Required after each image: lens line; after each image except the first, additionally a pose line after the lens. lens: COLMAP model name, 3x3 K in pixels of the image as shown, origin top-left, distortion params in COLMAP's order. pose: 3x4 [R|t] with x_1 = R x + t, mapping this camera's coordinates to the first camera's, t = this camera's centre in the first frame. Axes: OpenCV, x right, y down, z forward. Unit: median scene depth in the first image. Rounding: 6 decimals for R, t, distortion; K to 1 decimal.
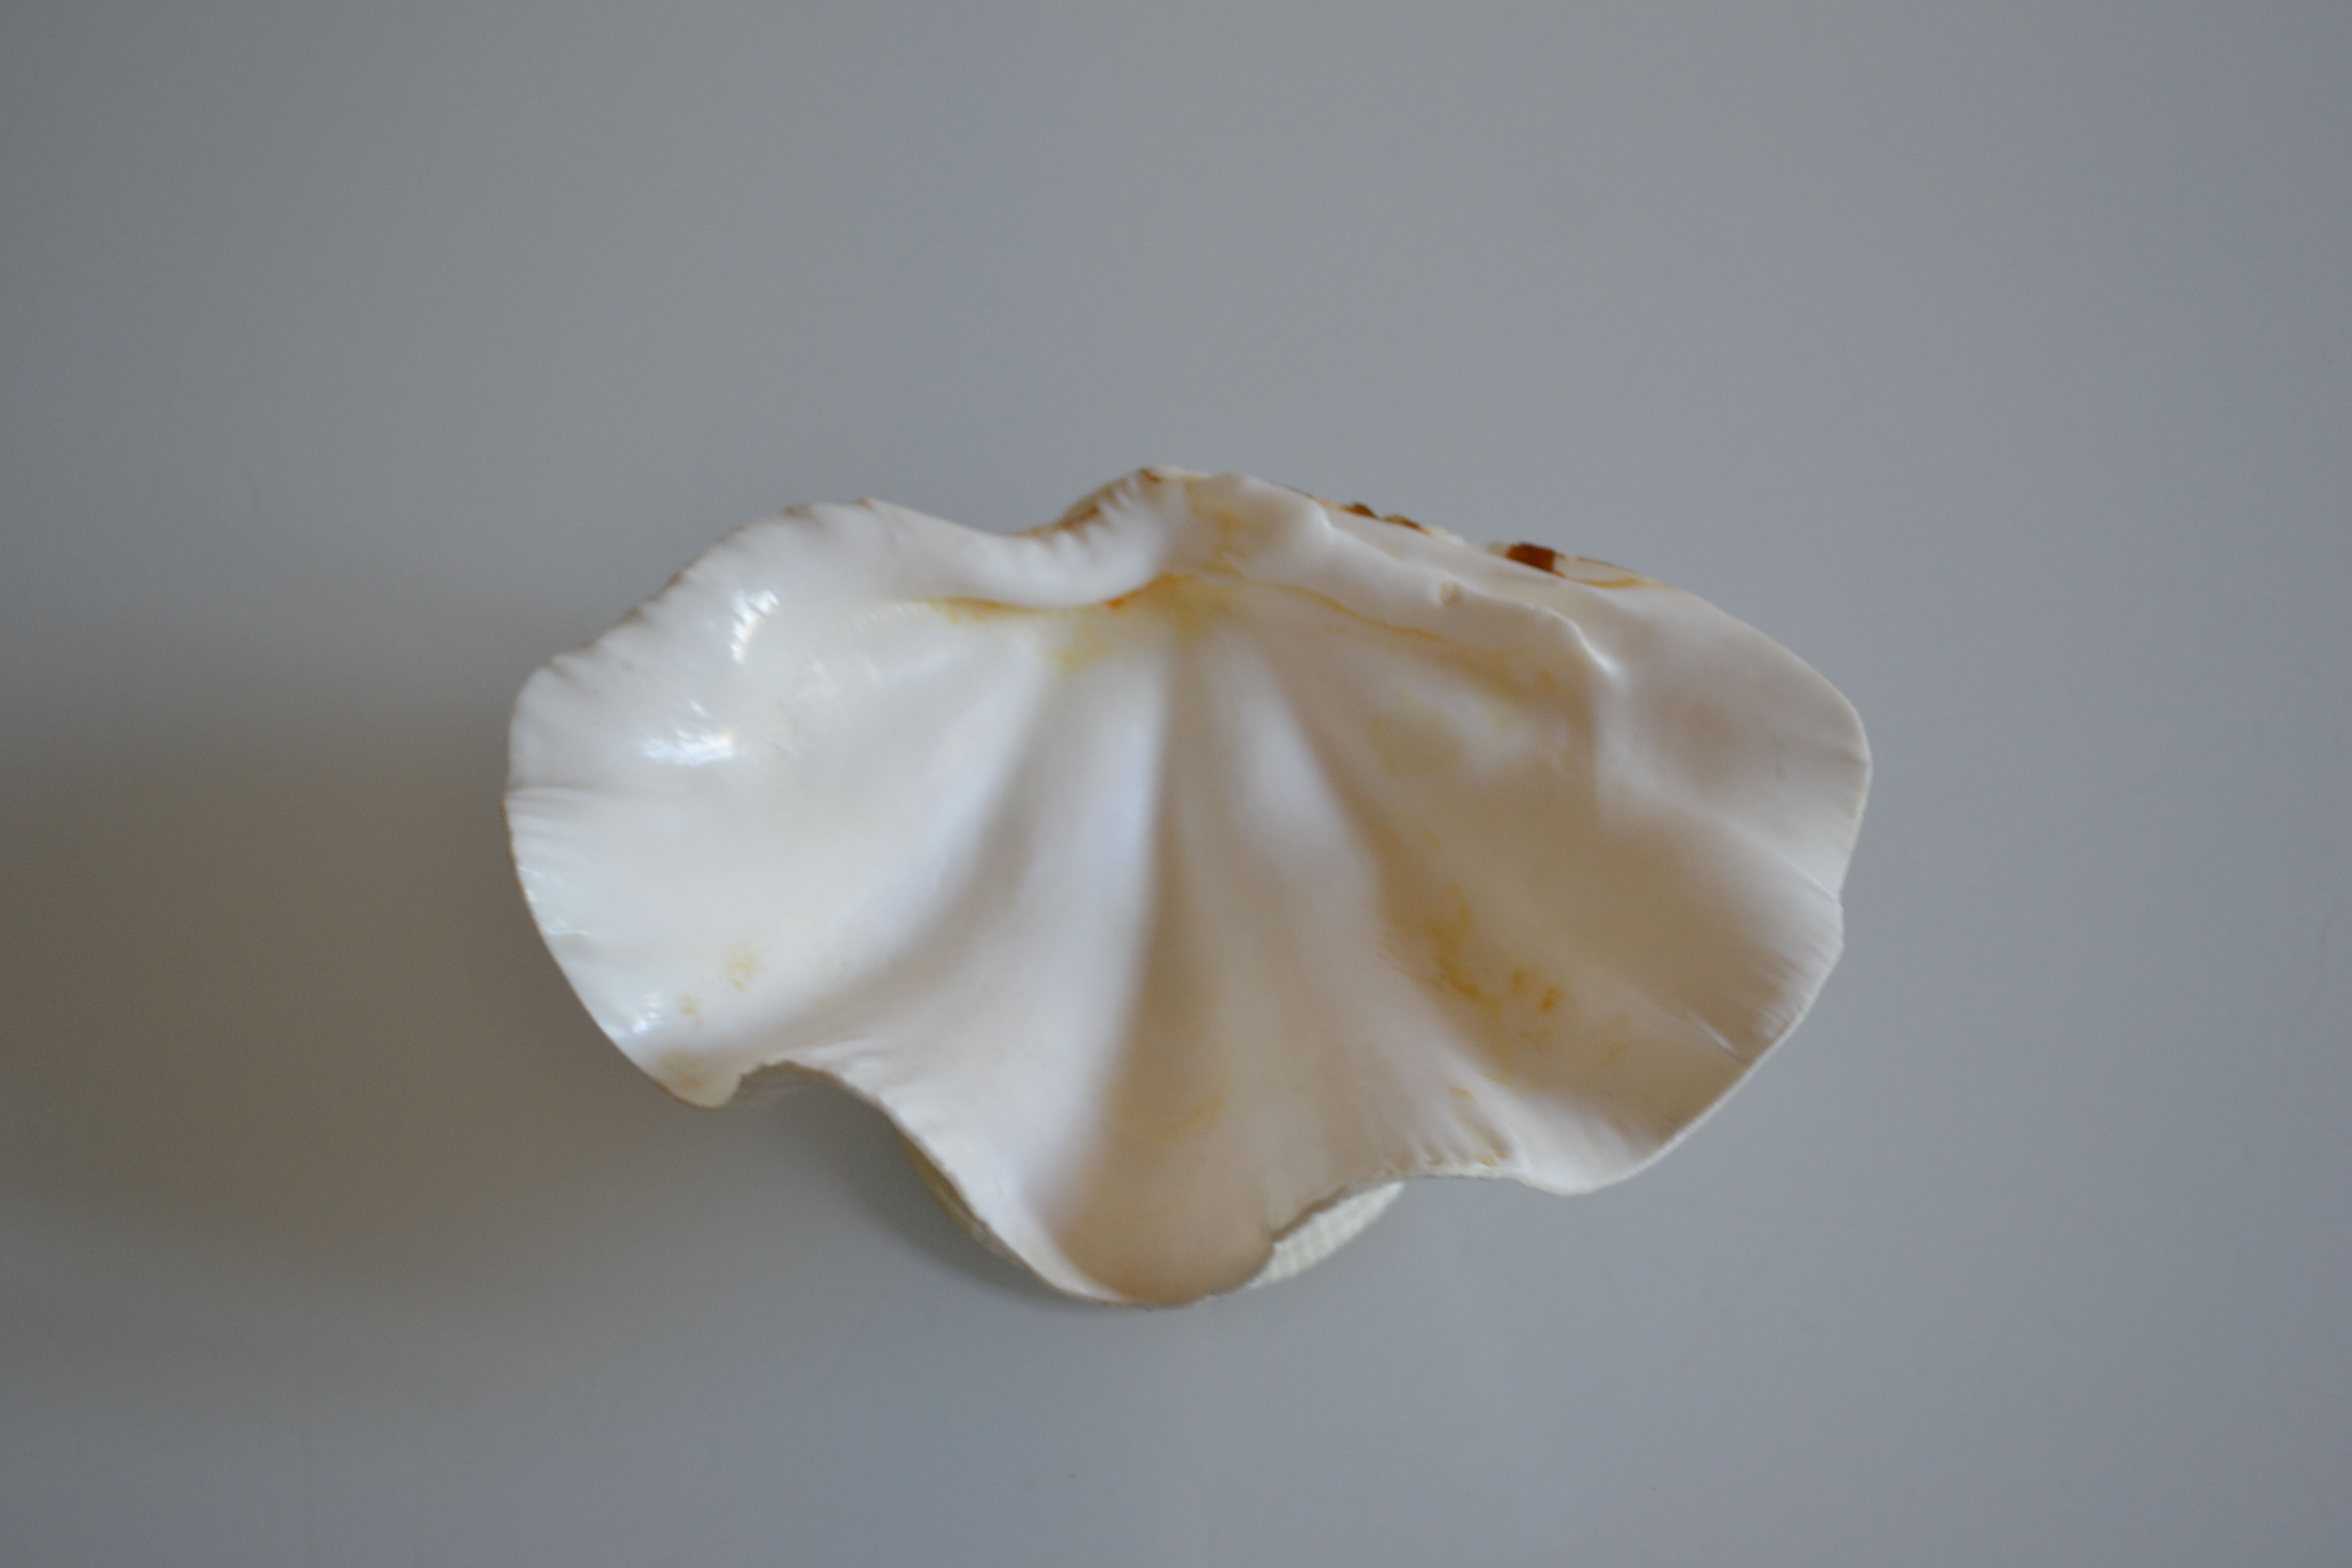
lens RADIAL K [[2963.6, 0, 1176.0], [0, 2963.6, 784.0], [0, 0, 1]] dist [-0.040096, 0.007041]
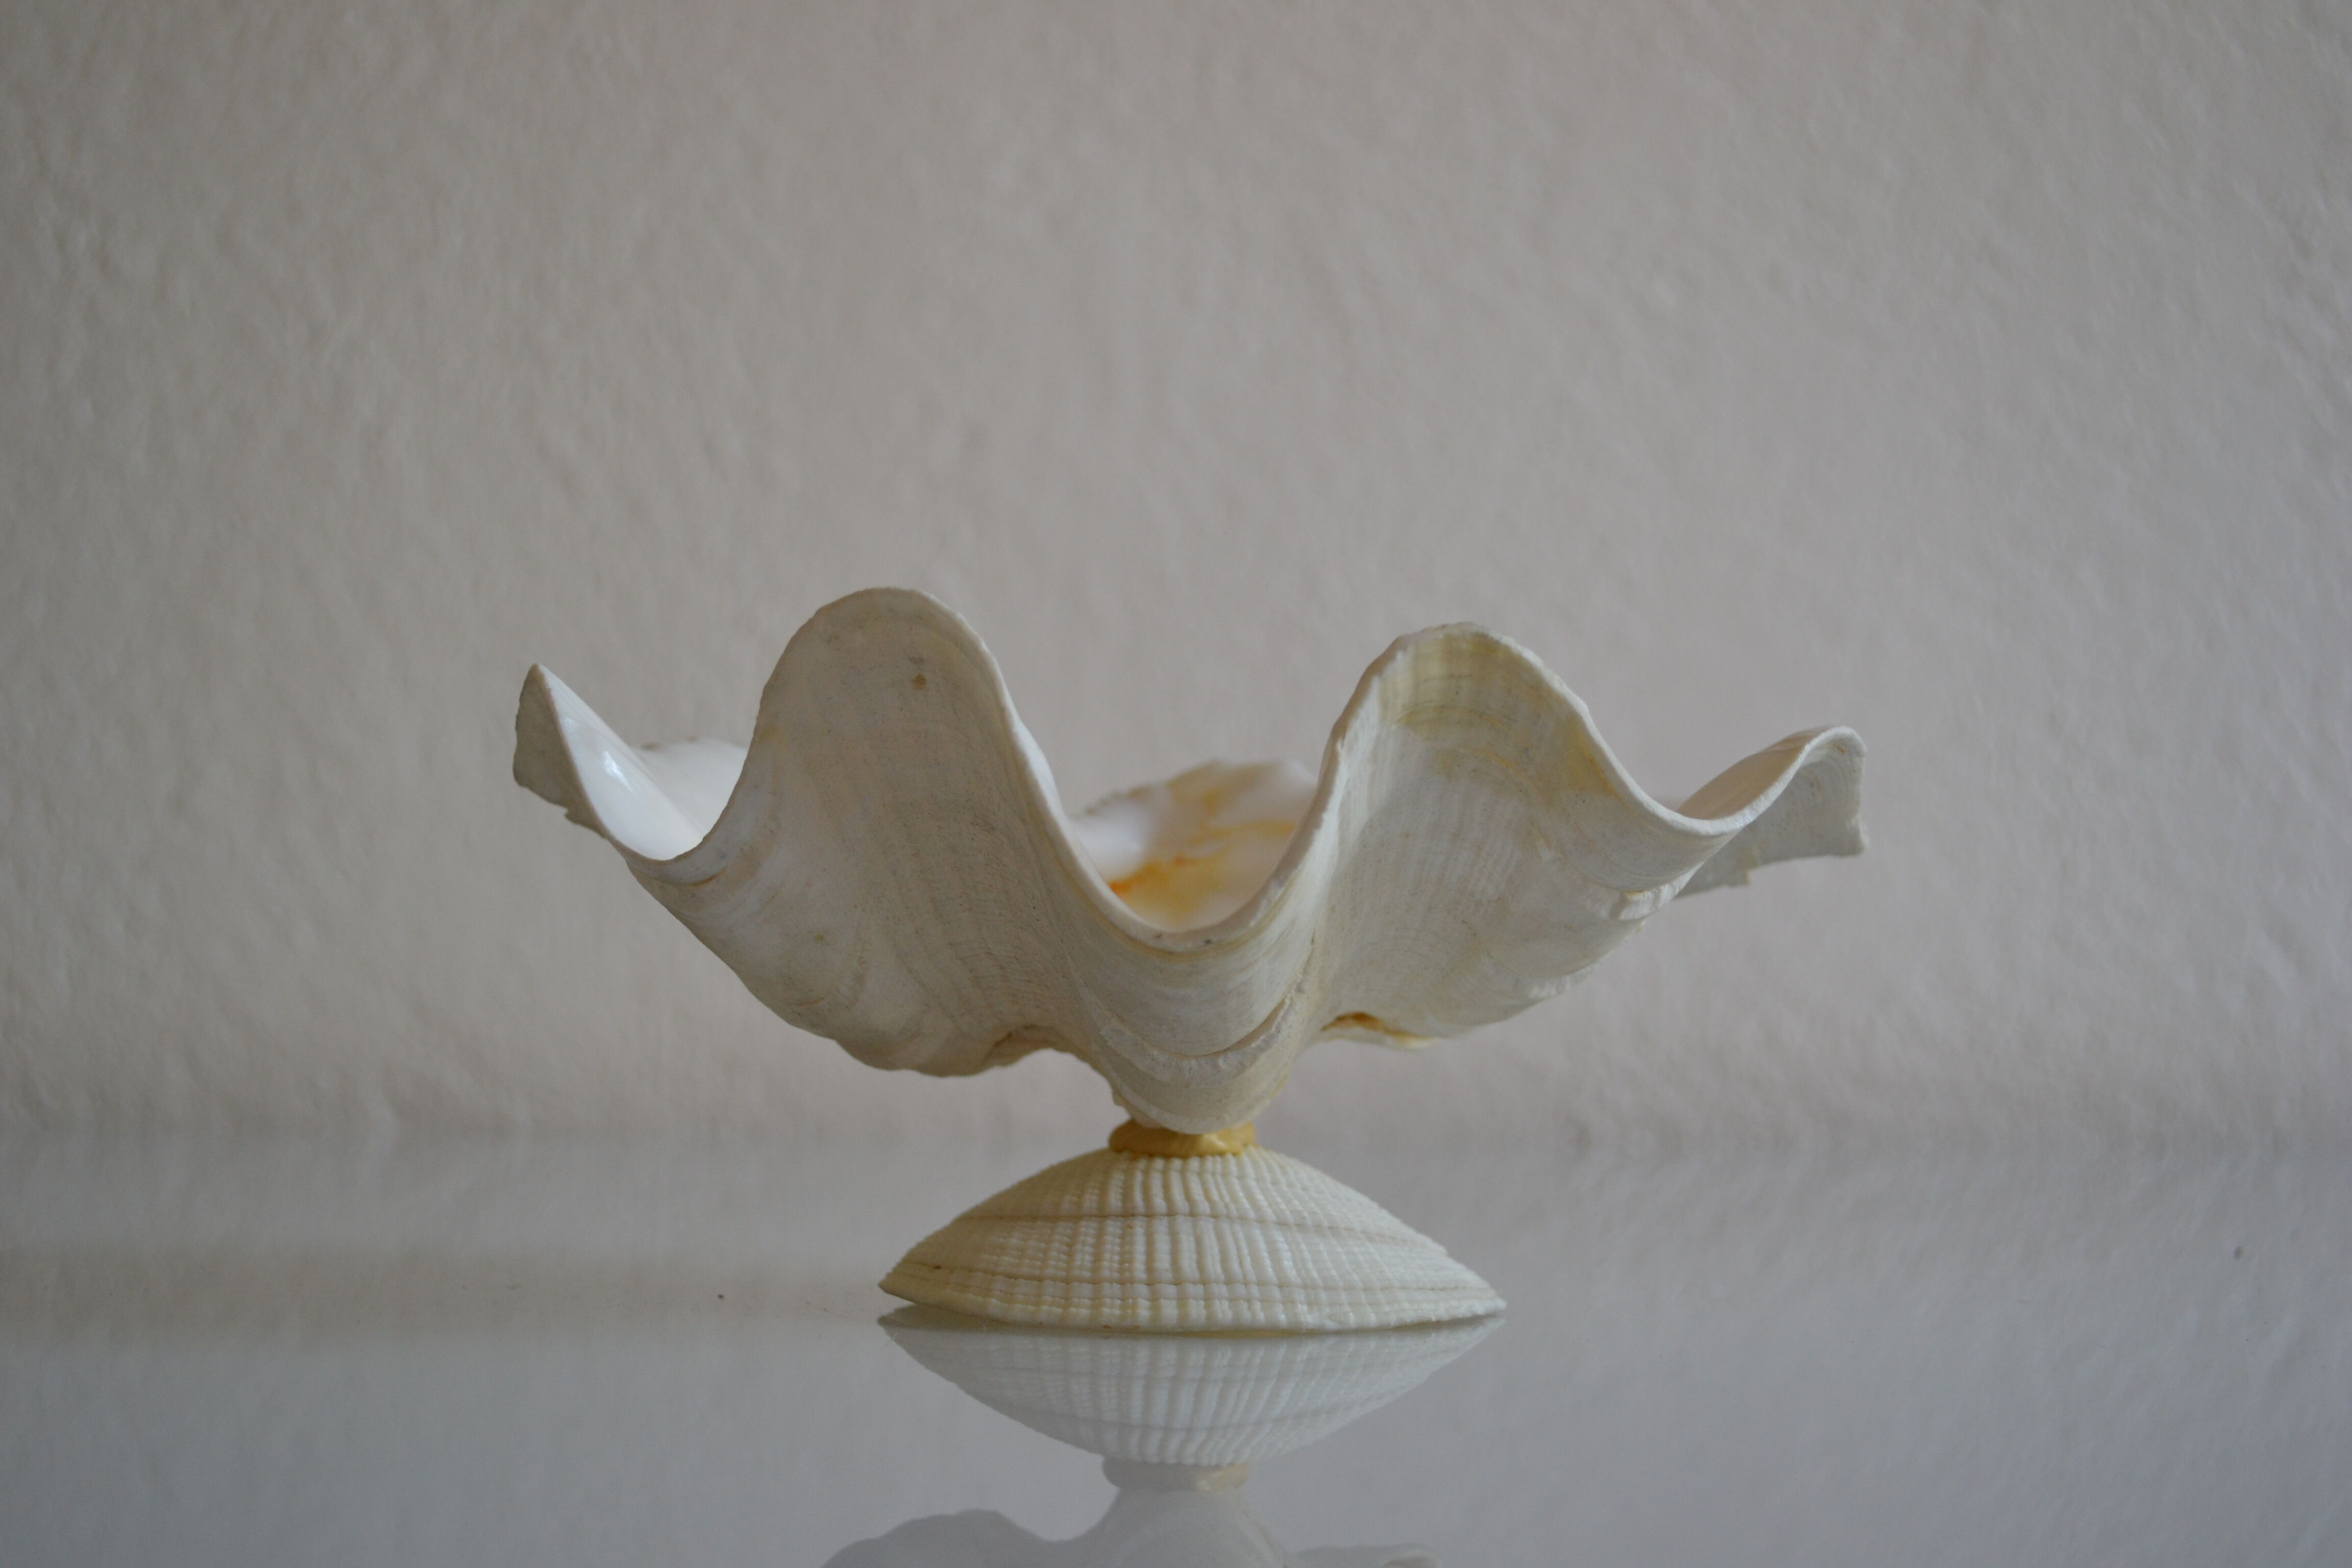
lens RADIAL K [[2933.3, 0, 1176.0], [0, 2933.3, 784.0], [0, 0, 1]] dist [-0.035472, 0.031215]
pose [[0.996344, -0.042469, 0.074130, -0.073686], [0.085158, 0.563268, -0.821874, 0.785239], [-0.006850, 0.825182, 0.564825, 0.418975]]
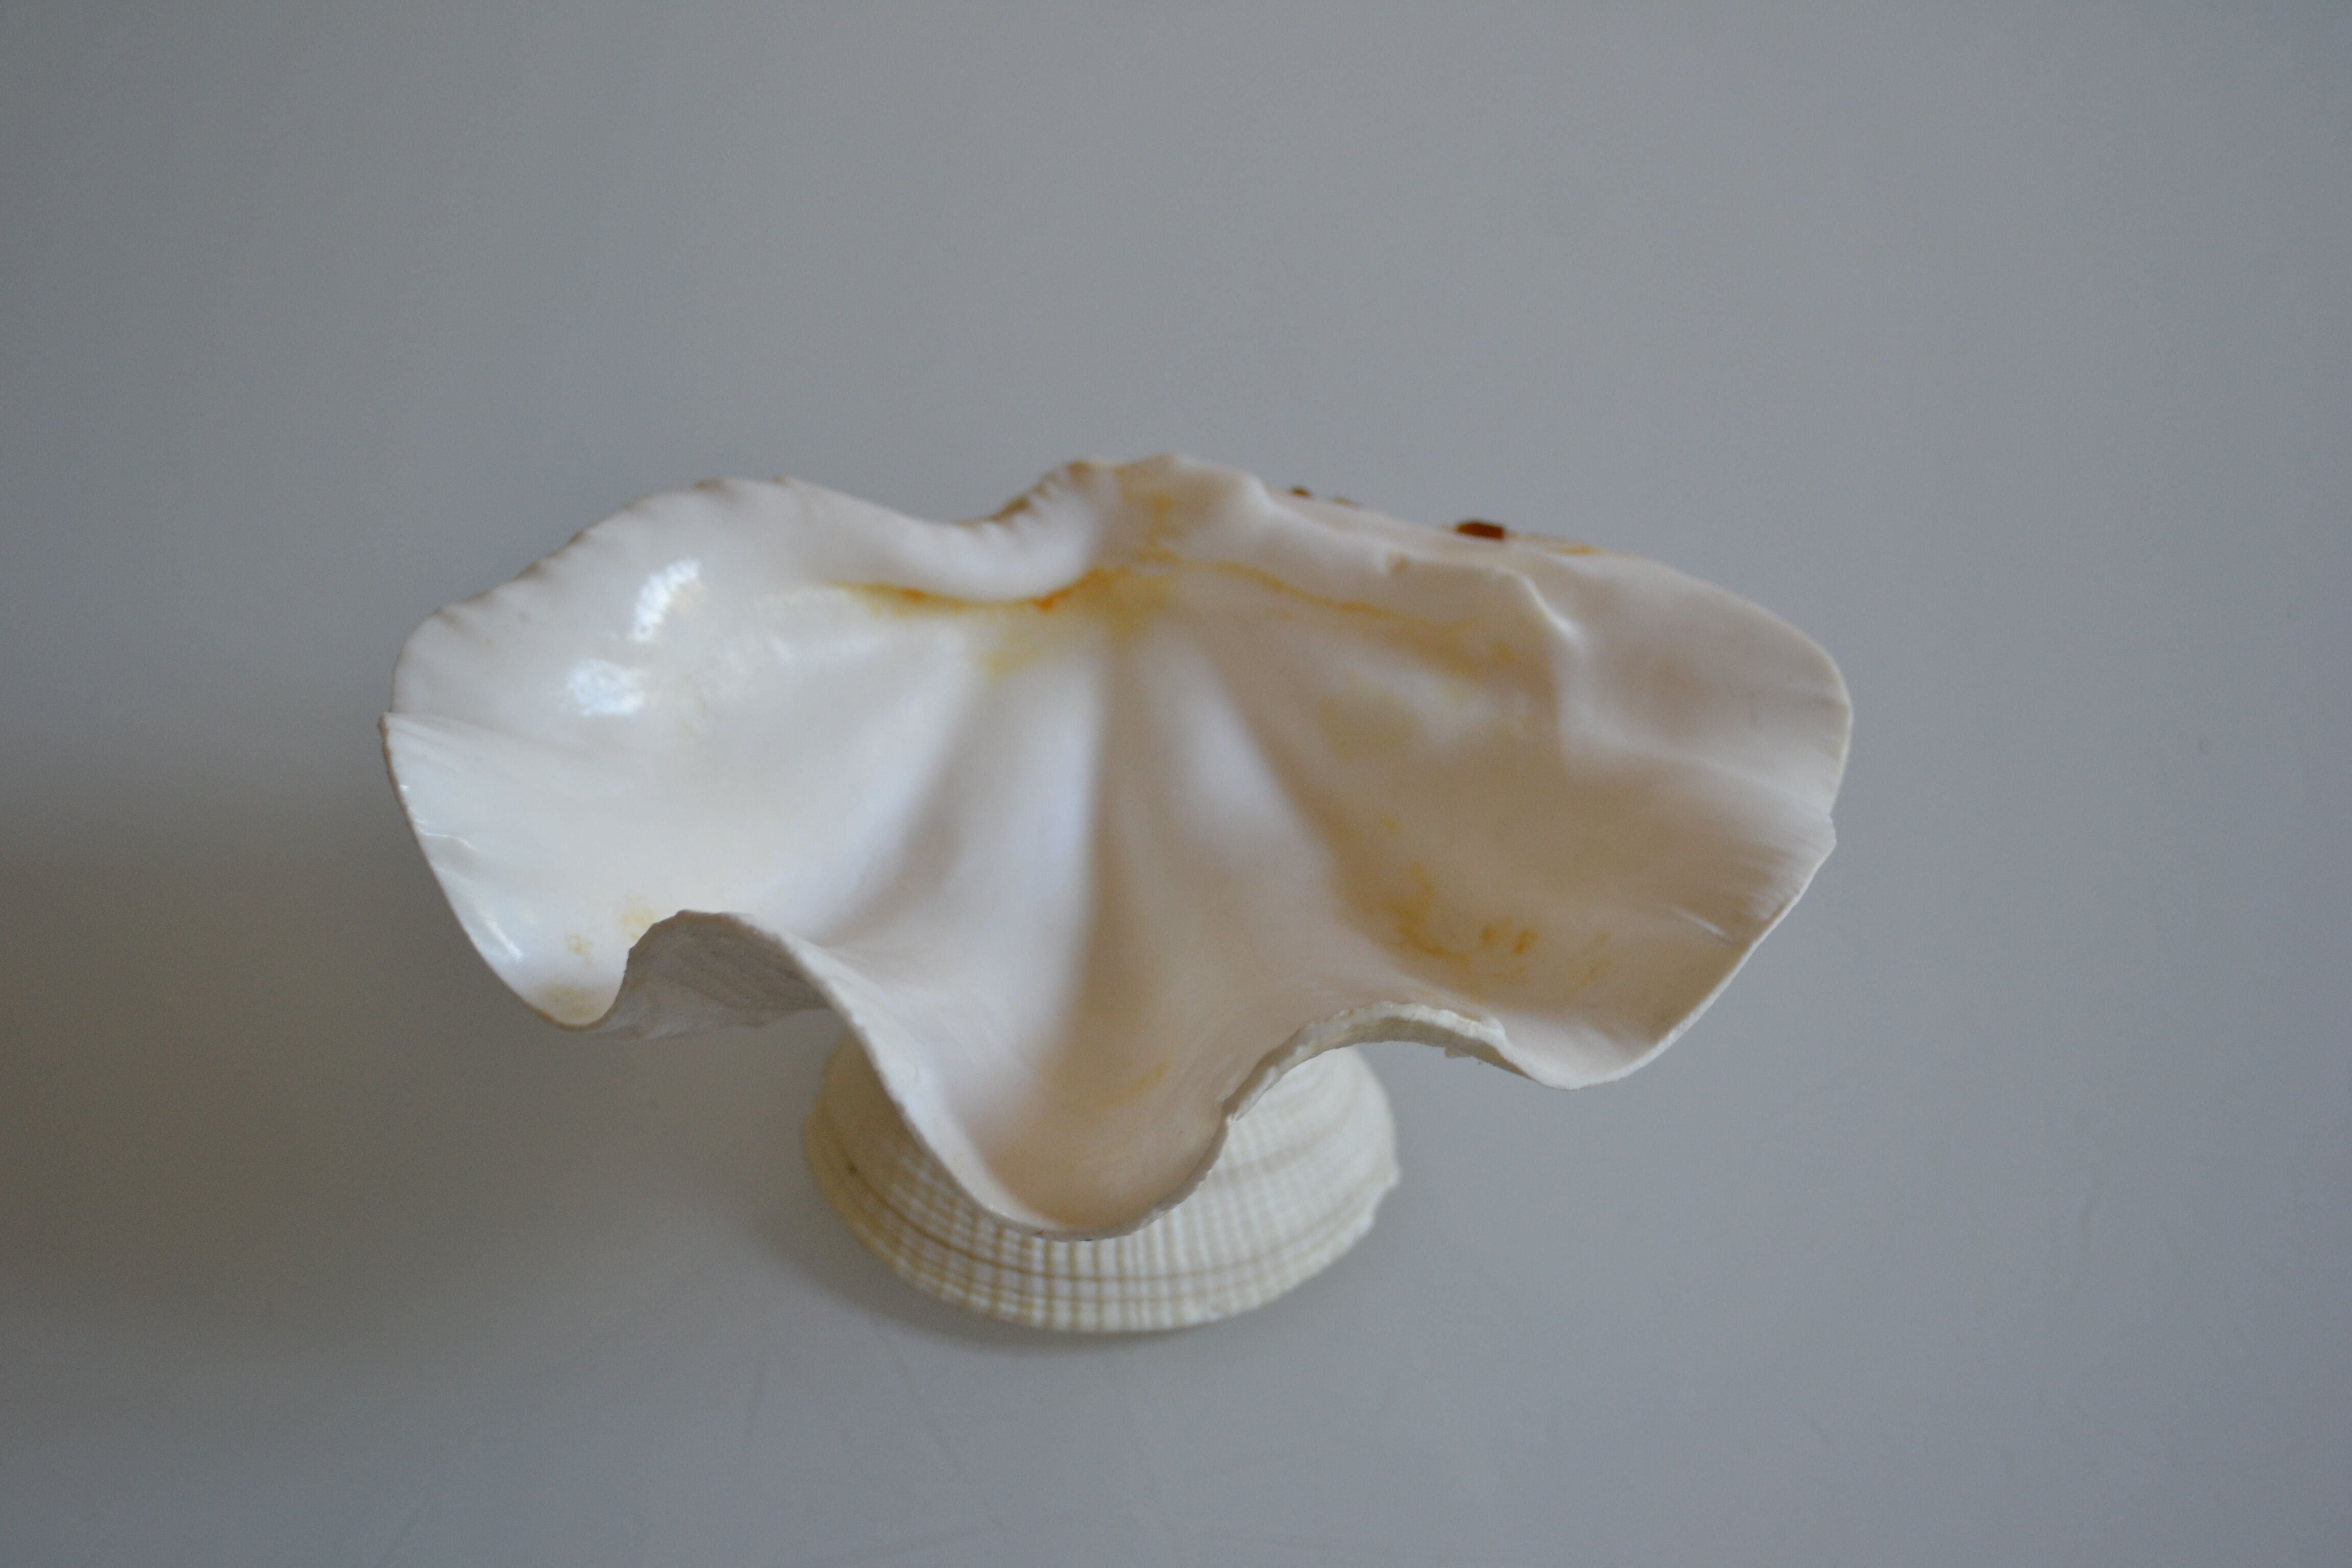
lens RADIAL K [[2933.3, 0, 1176.0], [0, 2933.3, 784.0], [0, 0, 1]] dist [-0.035472, 0.031215]
pose [[0.999639, -0.022432, 0.014785, 0.006409], [0.025220, 0.973199, -0.228579, 0.221537], [-0.009262, 0.228870, 0.973413, 0.102339]]
